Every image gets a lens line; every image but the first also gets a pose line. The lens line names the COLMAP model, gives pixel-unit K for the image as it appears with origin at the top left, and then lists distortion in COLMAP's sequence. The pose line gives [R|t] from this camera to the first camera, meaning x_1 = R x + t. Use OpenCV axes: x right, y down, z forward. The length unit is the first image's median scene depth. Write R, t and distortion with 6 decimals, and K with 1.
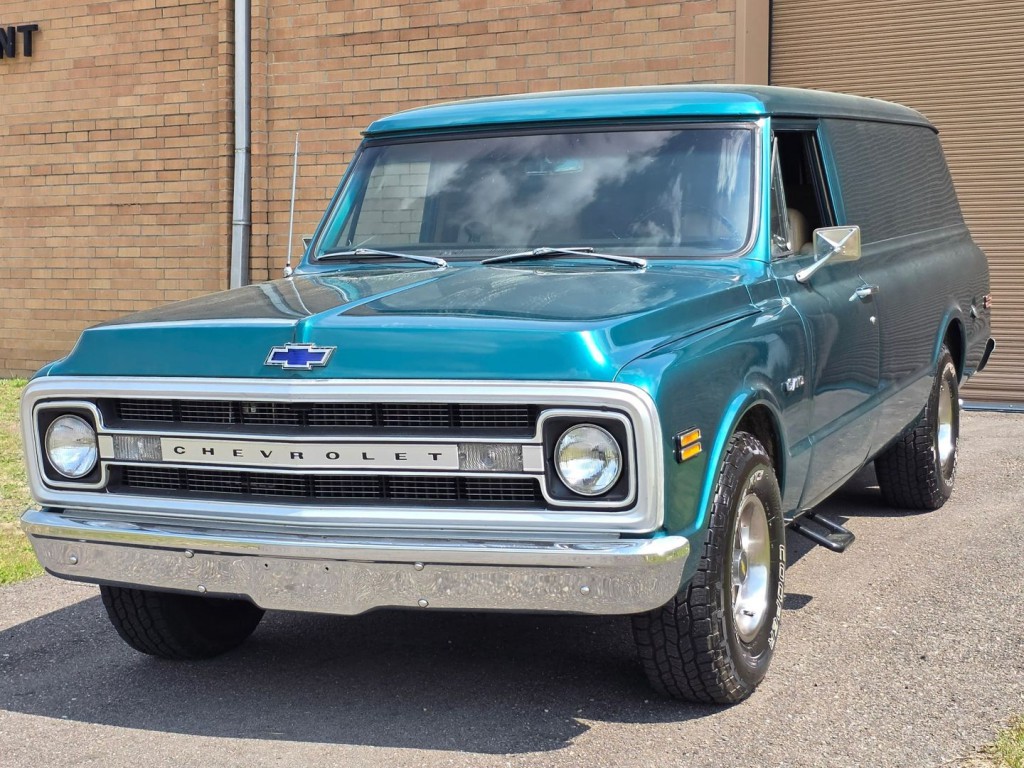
lens RADIAL K [[1882.4, 0, 512.8], [0, 1882.4, 343.4], [0, 0, 1]] dist [0.162761, -0.170410]
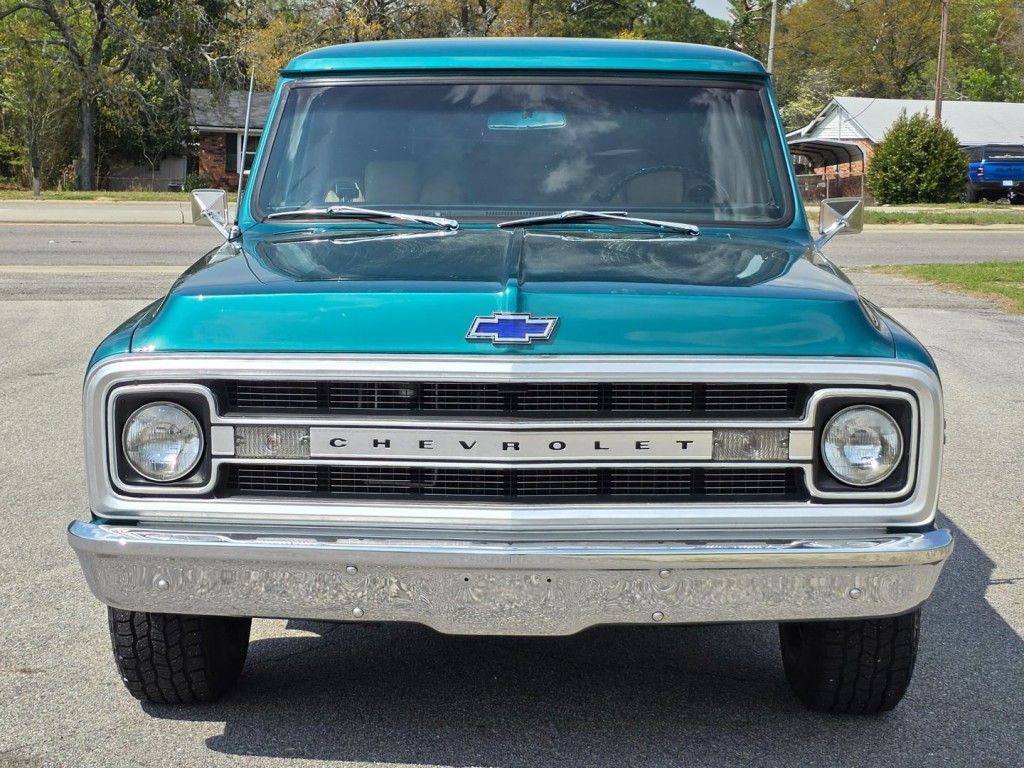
lens RADIAL K [[1882.4, 0, 512.8], [0, 1882.4, 343.4], [0, 0, 1]] dist [0.162761, -0.170410]
pose [[0.925858, 0.001124, 0.377869, -0.427247], [-0.003474, 0.999979, 0.005537, 0.009099], [-0.377855, -0.006439, 0.925843, 0.227408]]
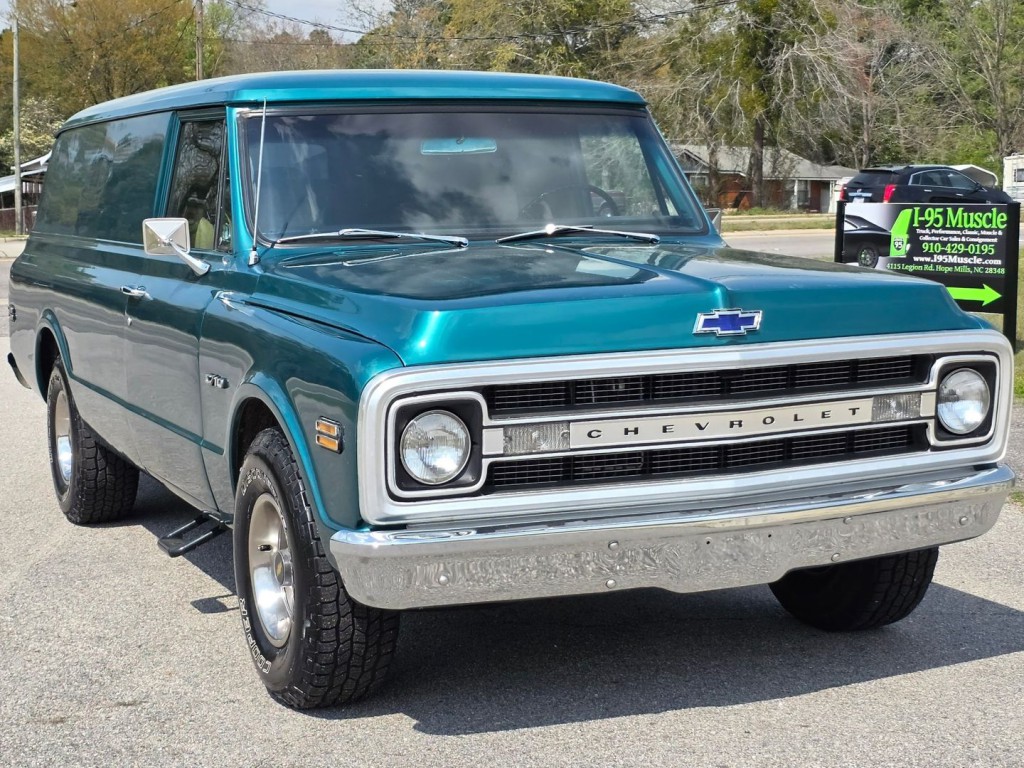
lens RADIAL K [[1845.8, 0, 555.2], [0, 1845.8, 357.9], [0, 0, 1]] dist [0.183397, -0.193723]
pose [[0.664134, -0.053863, 0.745671, -0.879052], [0.062263, 0.997921, 0.016629, 0.003891], [-0.745016, 0.035384, 0.666107, 0.434332]]
